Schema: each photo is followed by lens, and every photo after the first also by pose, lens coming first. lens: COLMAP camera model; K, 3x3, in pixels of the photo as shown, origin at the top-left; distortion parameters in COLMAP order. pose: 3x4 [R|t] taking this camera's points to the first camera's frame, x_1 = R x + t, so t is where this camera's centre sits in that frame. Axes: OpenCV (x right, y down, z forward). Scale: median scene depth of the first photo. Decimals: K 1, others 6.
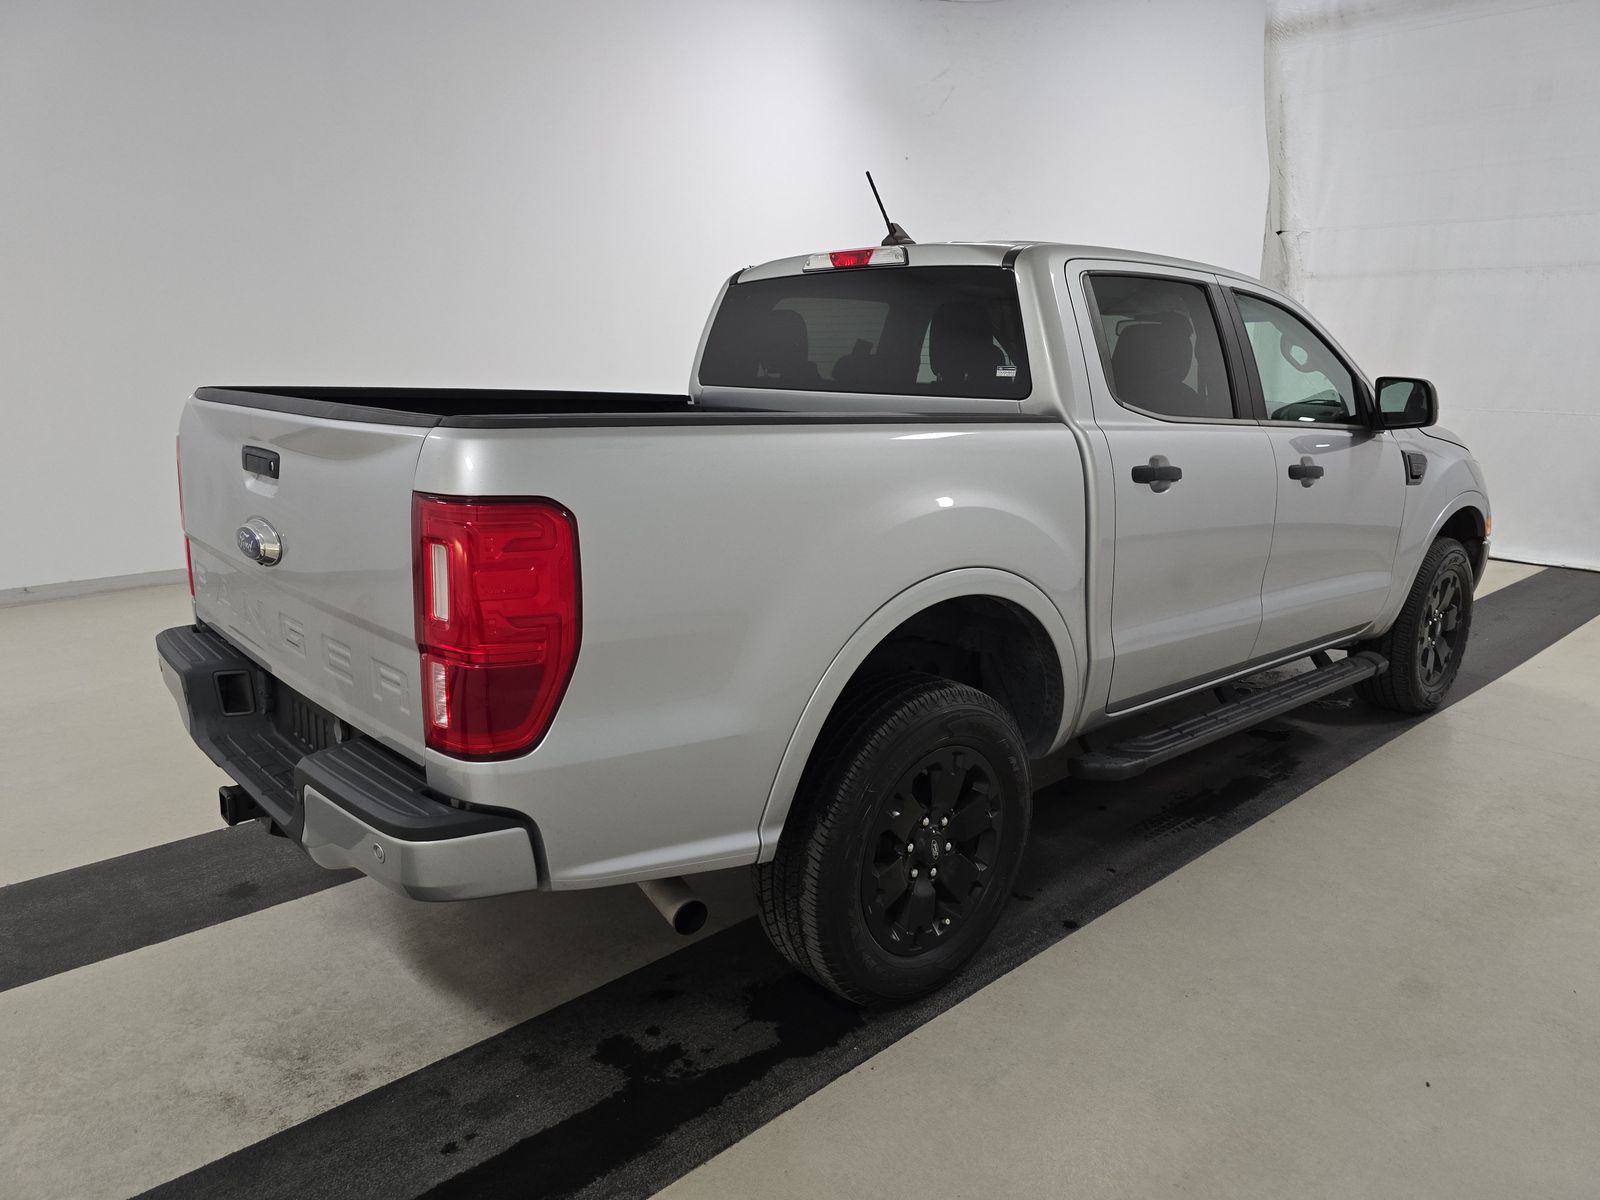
lens RADIAL K [[1081.3, 0, 795.7], [0, 1081.3, 596.2], [0, 0, 1]] dist [0.066765, -0.066429]
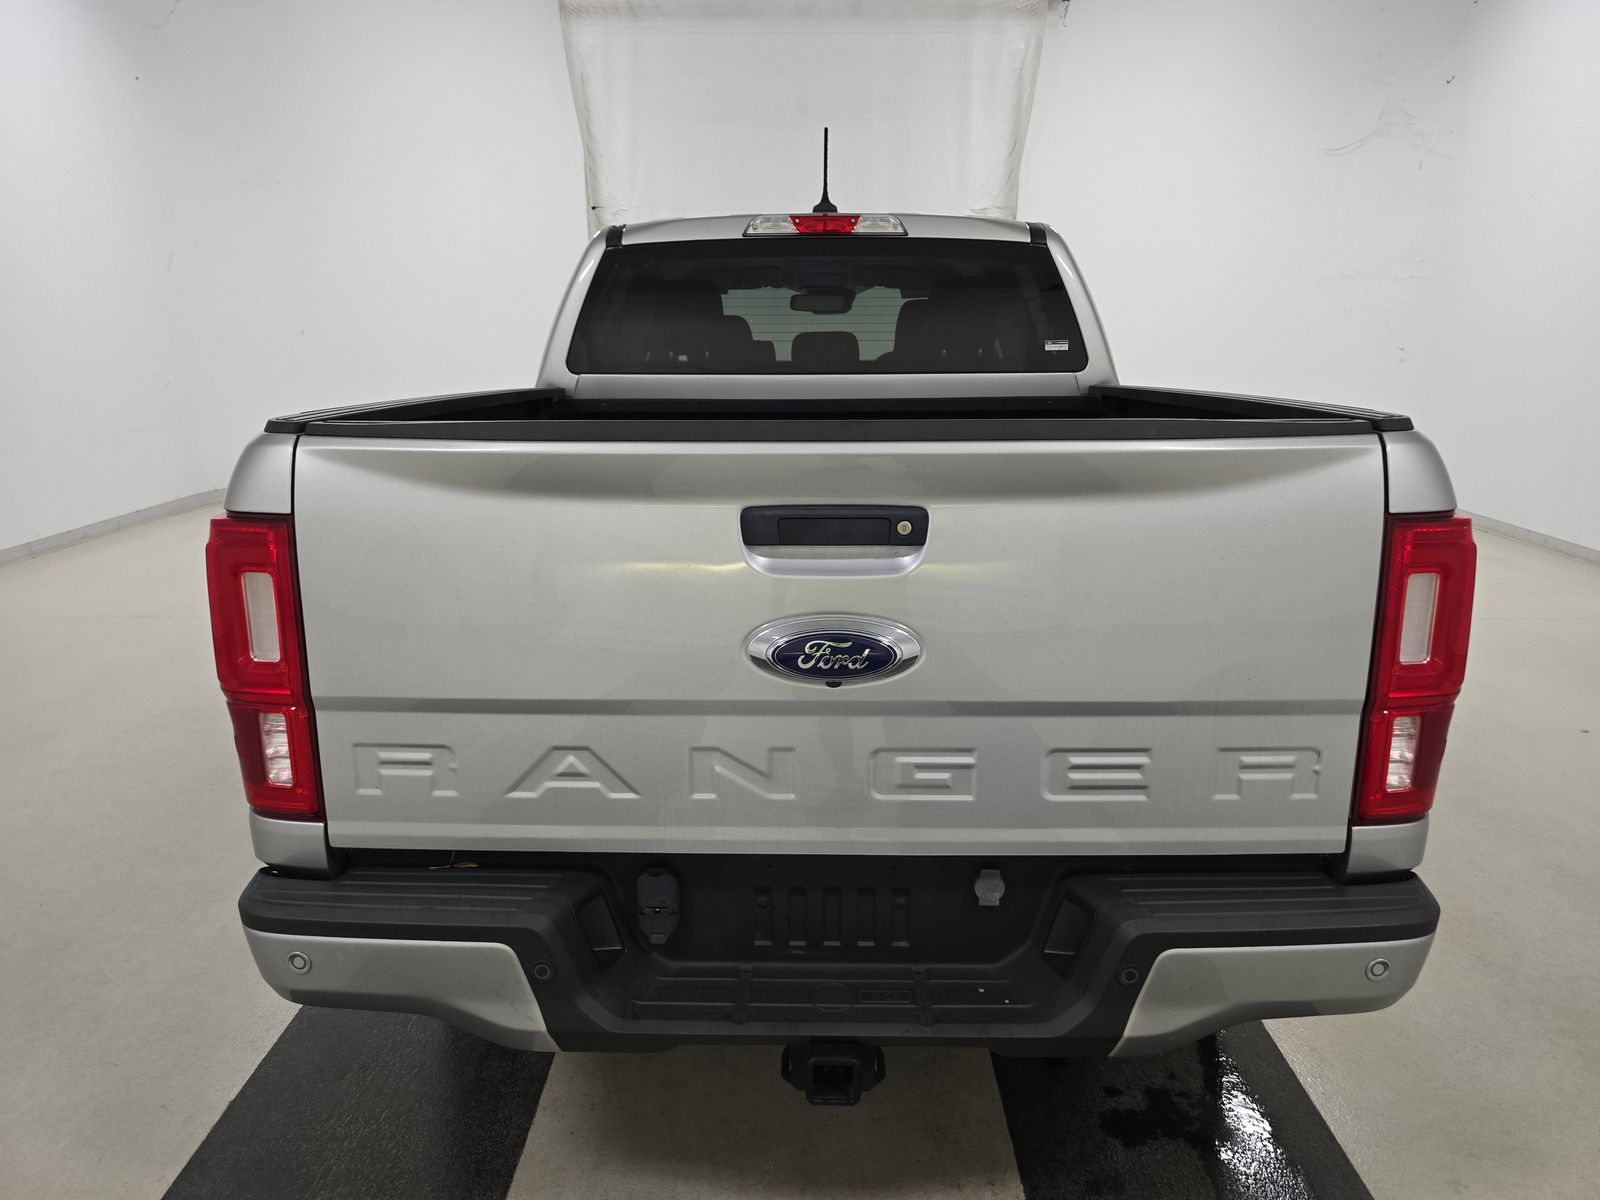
lens RADIAL K [[1081.3, 0, 795.7], [0, 1081.3, 596.2], [0, 0, 1]] dist [0.066765, -0.066429]
pose [[0.680565, -0.189952, 0.707637, -0.649385], [0.169987, 0.980392, 0.099684, -0.101493], [-0.712696, 0.052448, 0.699509, 0.397742]]
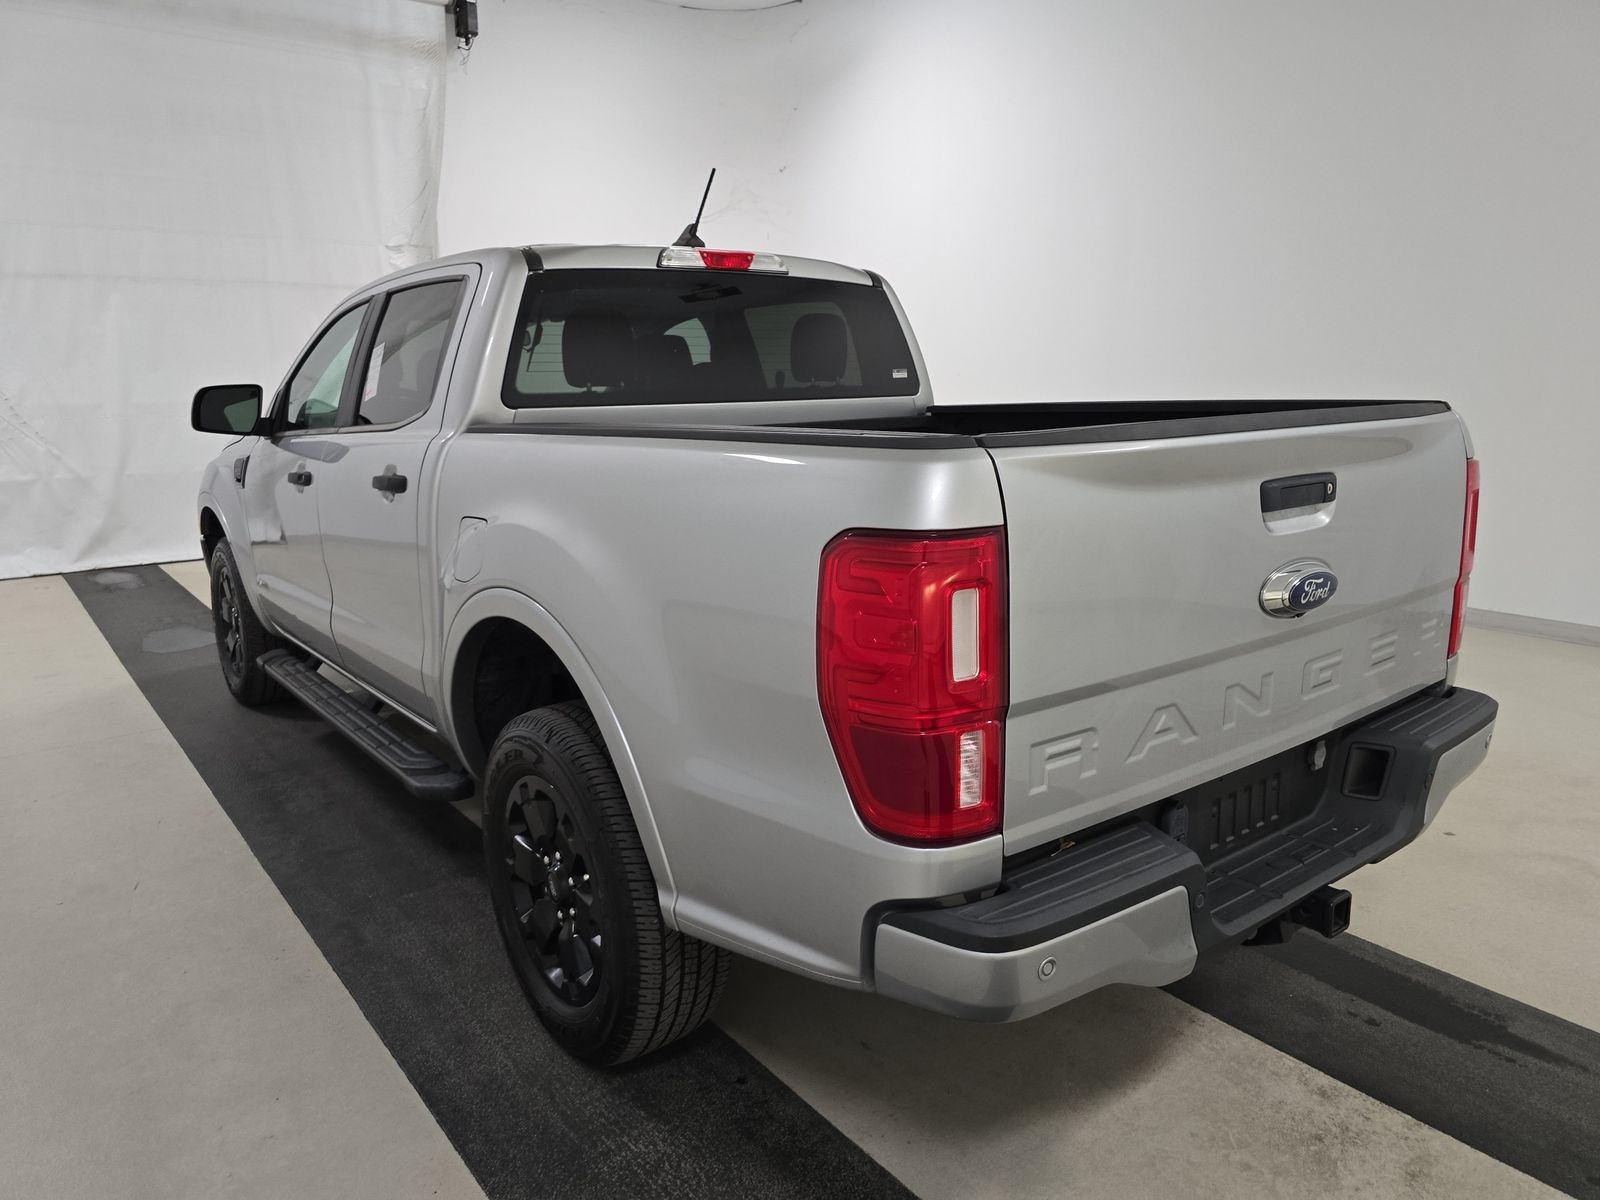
lens RADIAL K [[1081.3, 0, 795.7], [0, 1081.3, 596.2], [0, 0, 1]] dist [0.066765, -0.066429]
pose [[0.069418, -0.217915, 0.973496, -0.908415], [0.227596, 0.953573, 0.197225, -0.201956], [-0.971278, 0.207873, 0.115792, 0.879568]]
